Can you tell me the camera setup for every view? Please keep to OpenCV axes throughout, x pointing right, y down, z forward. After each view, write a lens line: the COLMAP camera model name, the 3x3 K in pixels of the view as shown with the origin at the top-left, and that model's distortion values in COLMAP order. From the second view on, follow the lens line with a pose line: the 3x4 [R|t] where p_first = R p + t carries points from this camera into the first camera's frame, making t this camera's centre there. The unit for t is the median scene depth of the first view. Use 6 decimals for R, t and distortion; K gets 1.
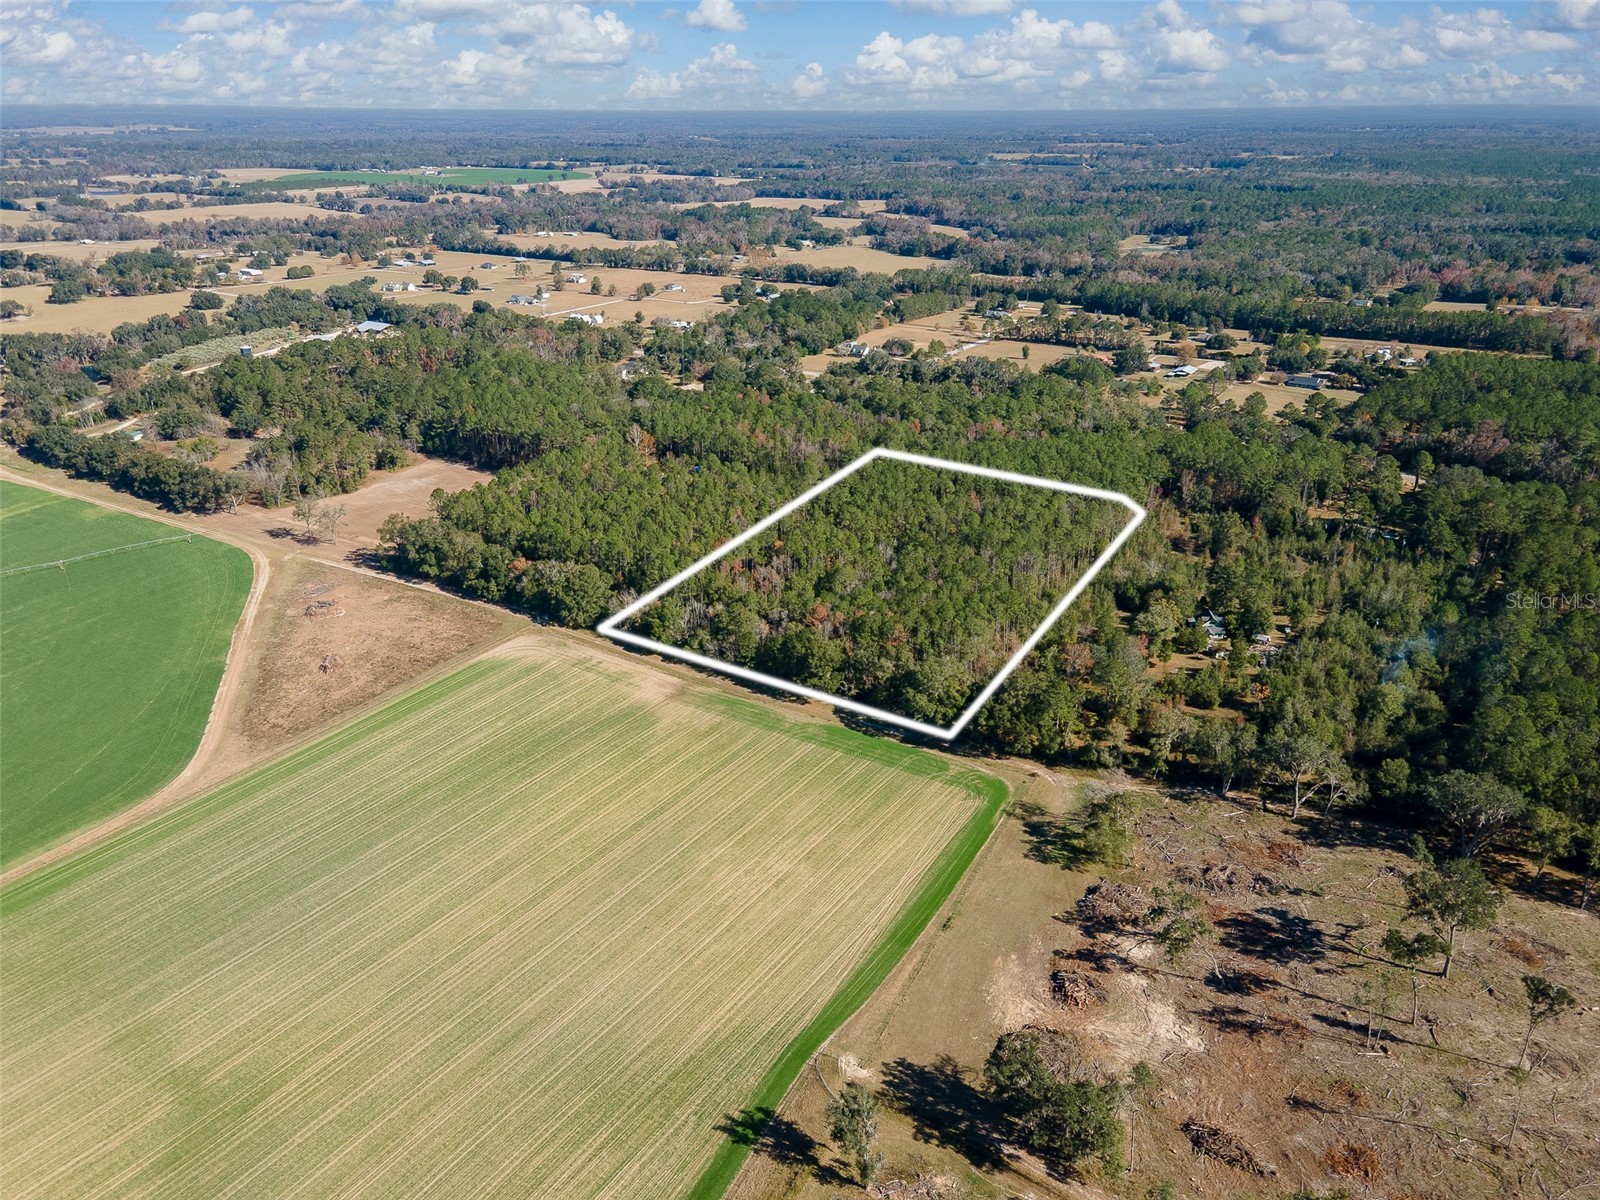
lens RADIAL K [[1171.1, 0, 805.3], [0, 1171.1, 600.9], [0, 0, 1]] dist [0.027215, 0.027973]
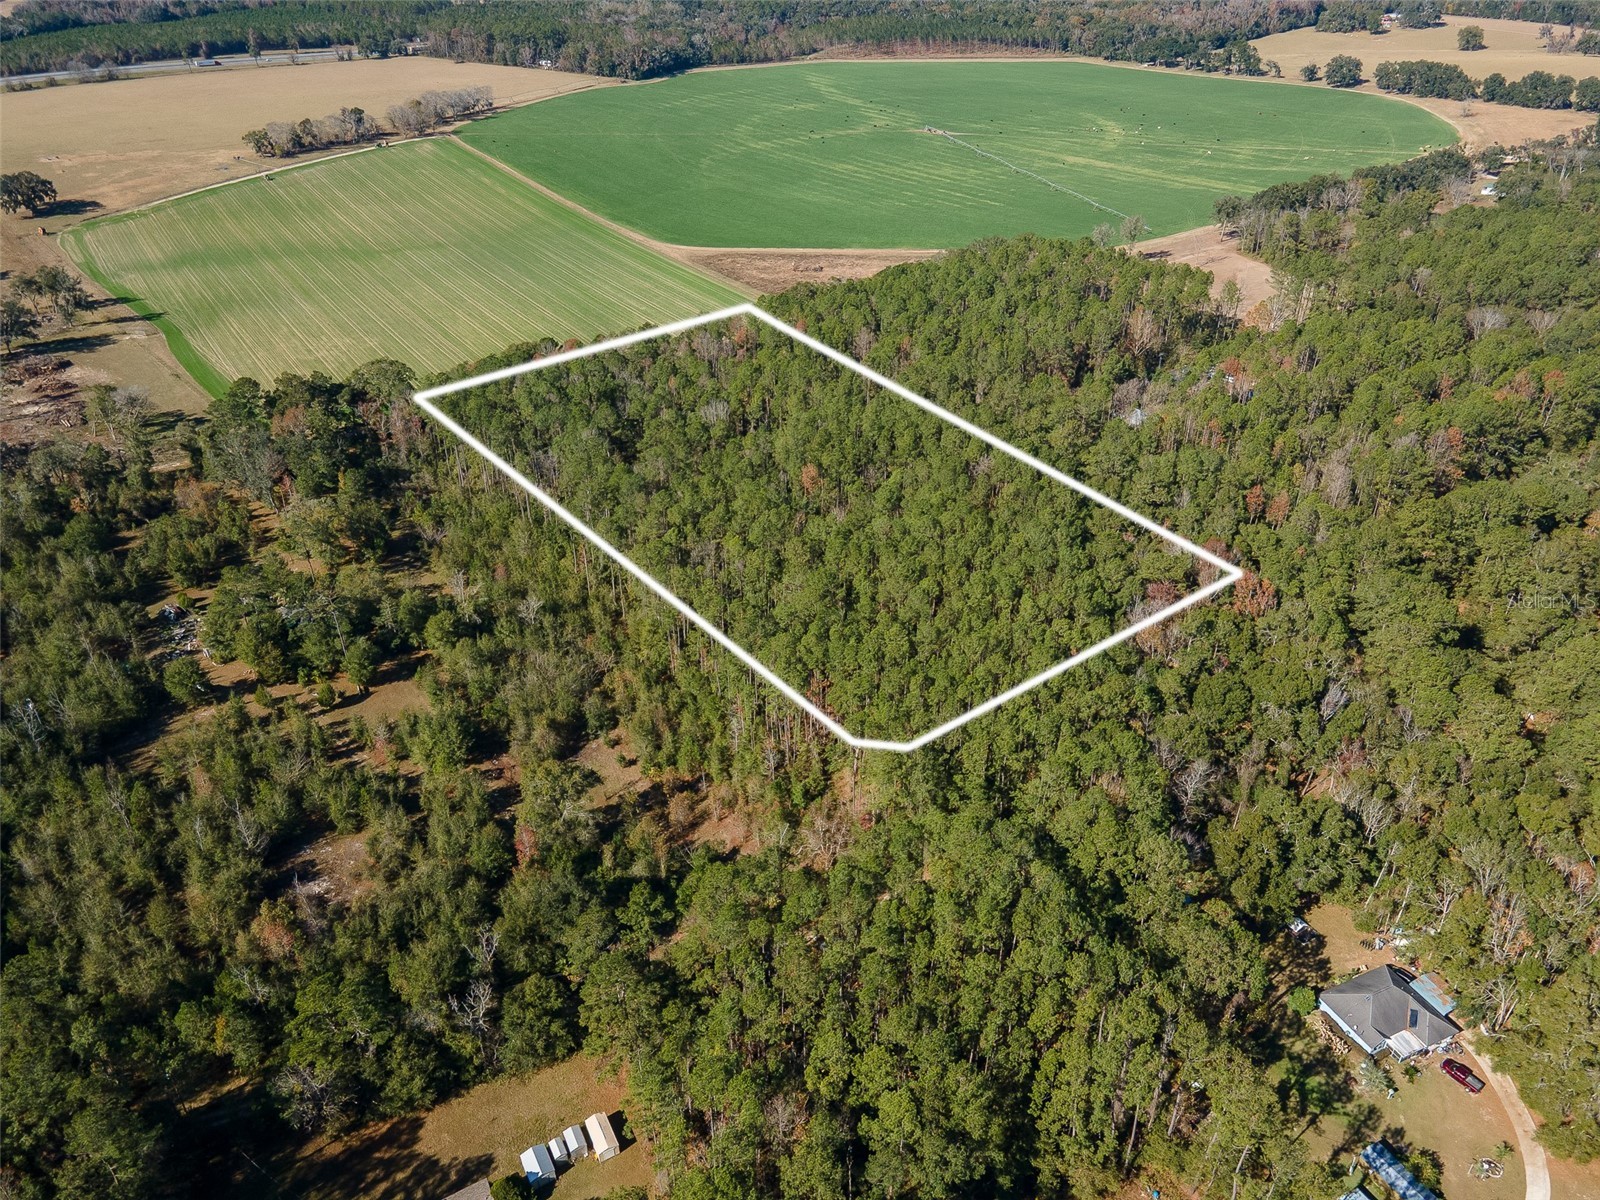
lens RADIAL K [[1171.1, 0, 791.9], [0, 1171.1, 596.0], [0, 0, 1]] dist [0.027215, 0.027973]
pose [[-0.382790, 0.494864, -0.780117, 0.742457], [-0.358971, 0.698404, 0.619170, -0.471610], [0.851241, 0.517051, -0.089700, 1.310276]]
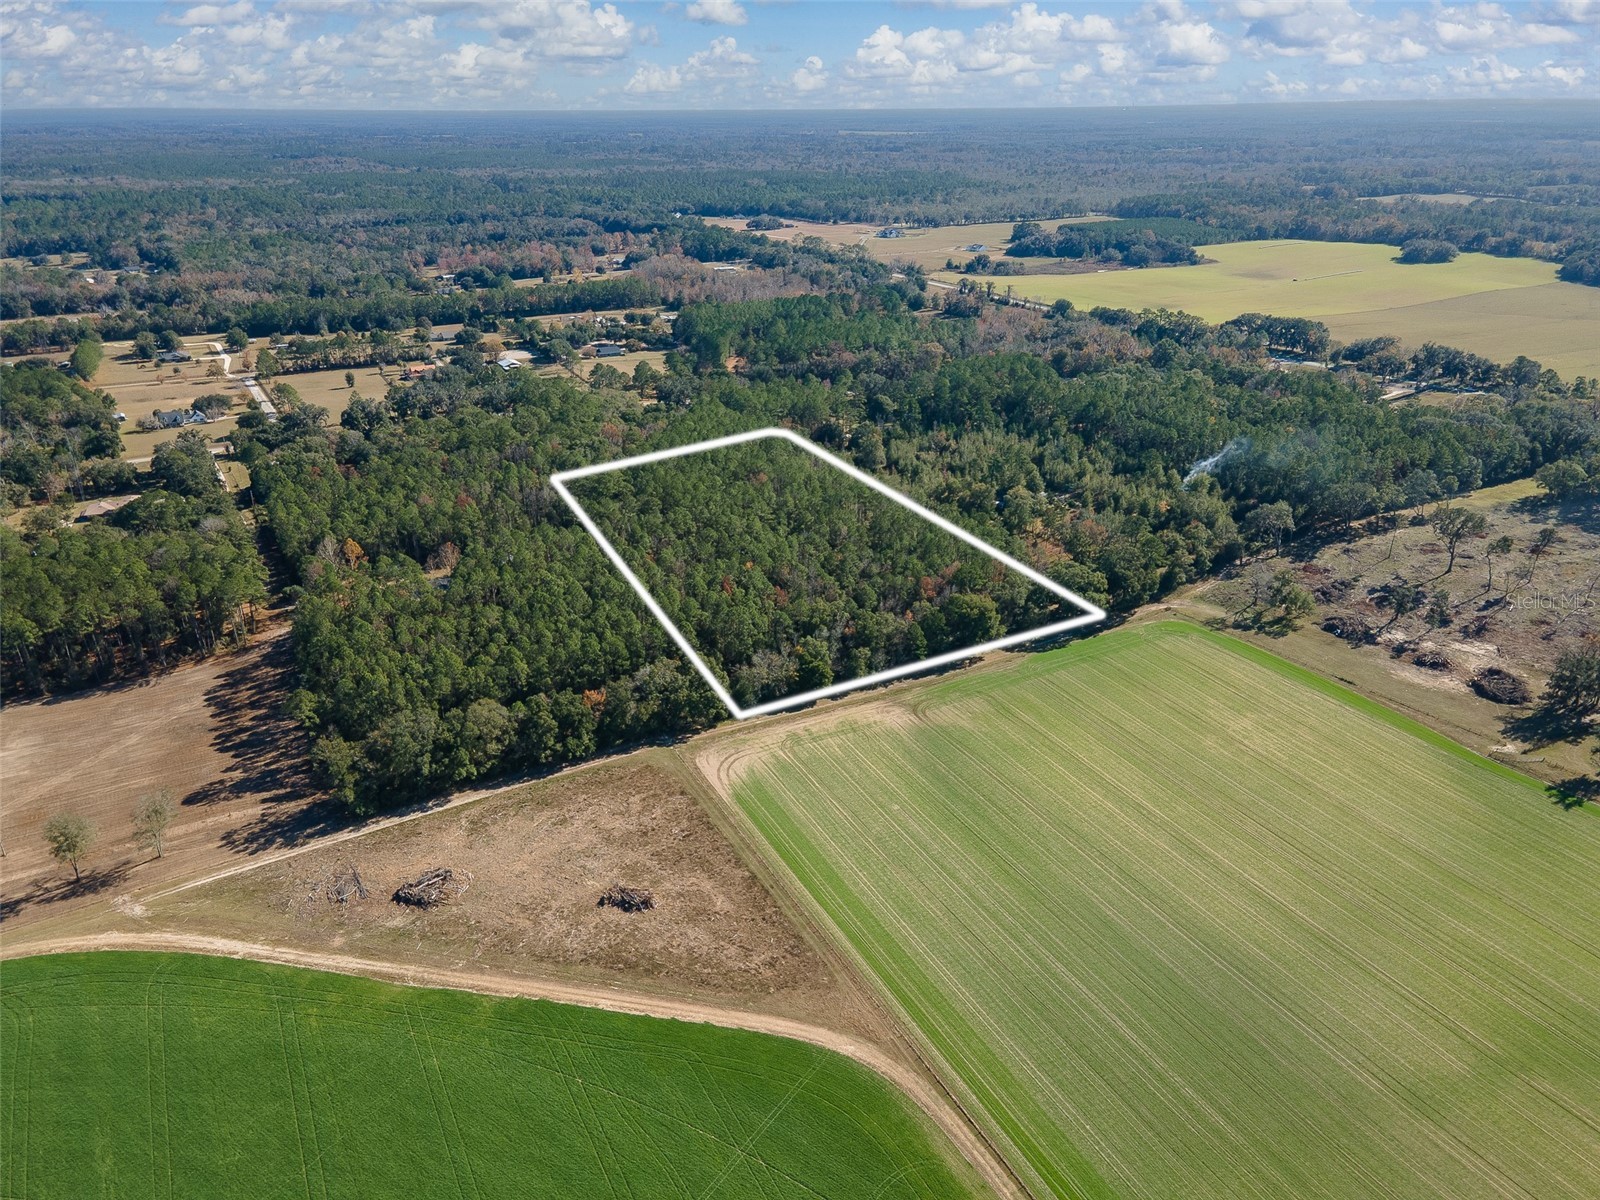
lens RADIAL K [[1171.1, 0, 810.4], [0, 1171.1, 603.1], [0, 0, 1]] dist [0.027215, 0.027973]
pose [[0.465248, -0.352165, 0.812111, -0.884692], [0.353315, 0.915081, 0.194407, -0.212592], [-0.811611, 0.196484, 0.550165, 0.507397]]
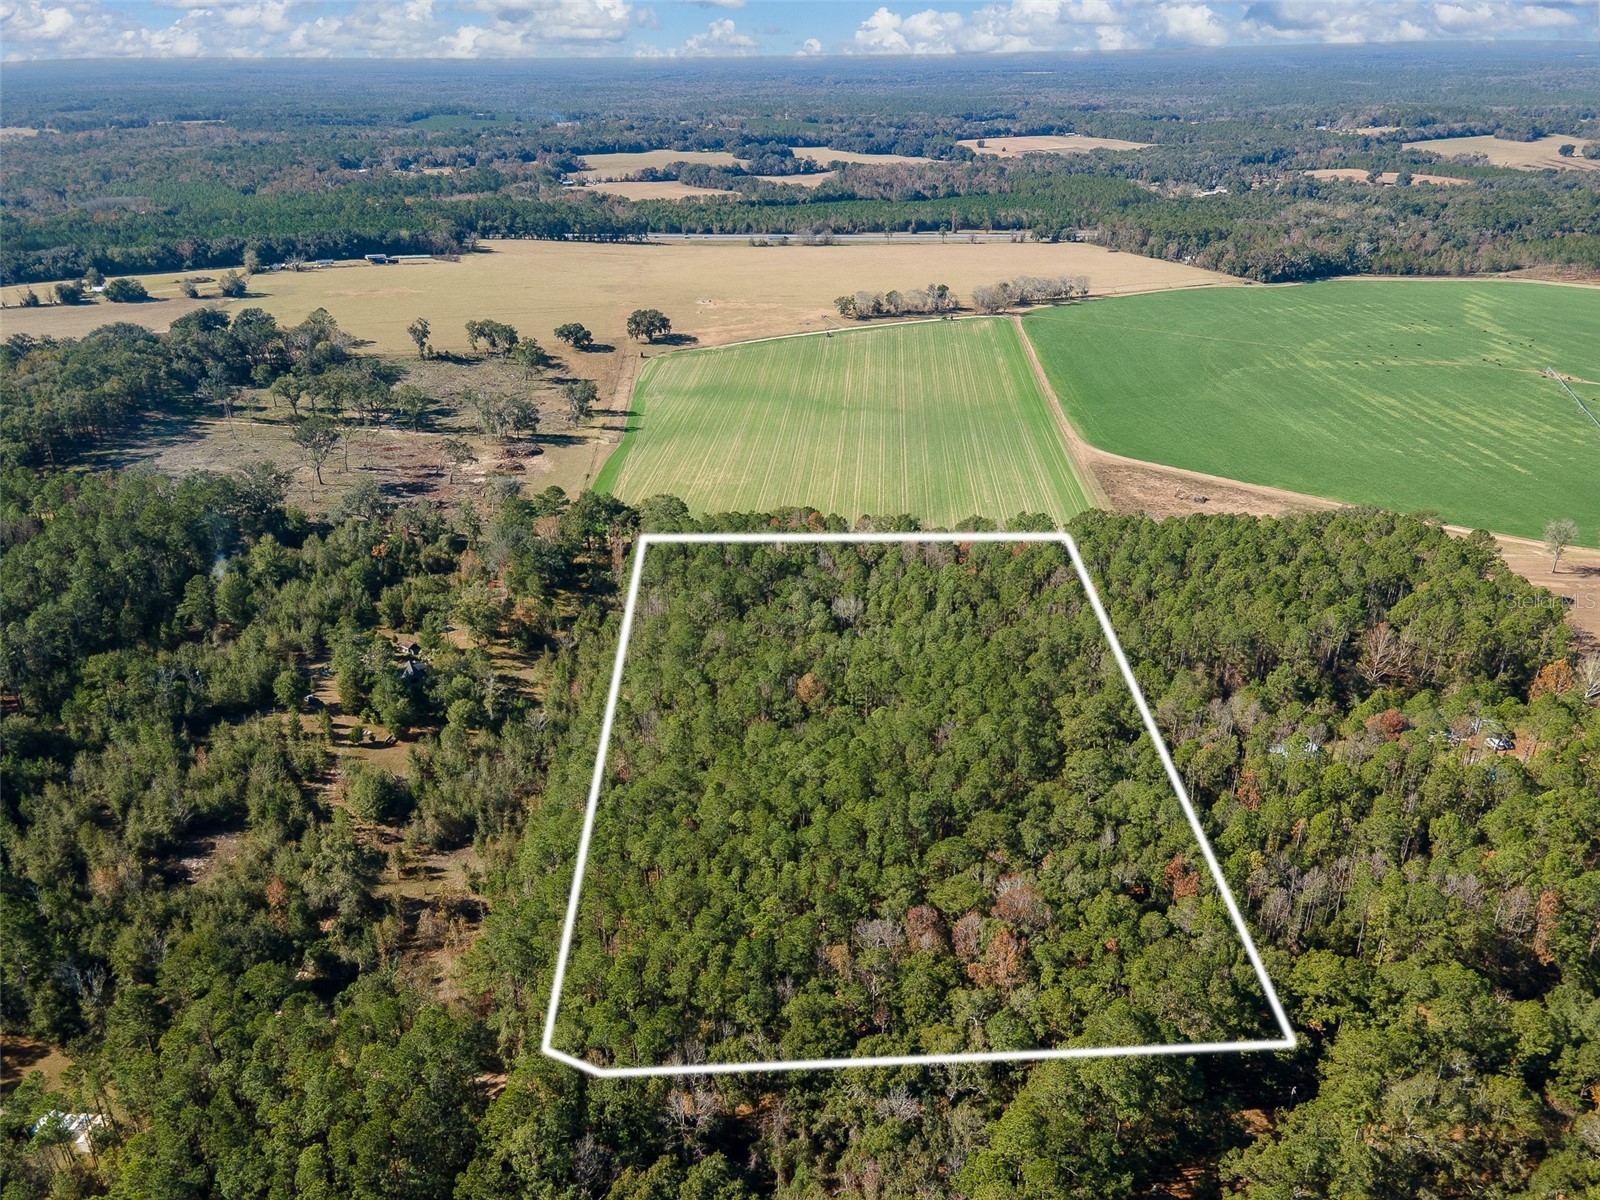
lens RADIAL K [[1171.1, 0, 806.9], [0, 1171.1, 601.4], [0, 0, 1]] dist [0.027215, 0.027973]
pose [[-0.856801, 0.223622, -0.464635, 0.483751], [-0.195496, 0.692928, 0.693997, -0.609260], [0.477152, 0.685451, -0.549984, 1.562302]]
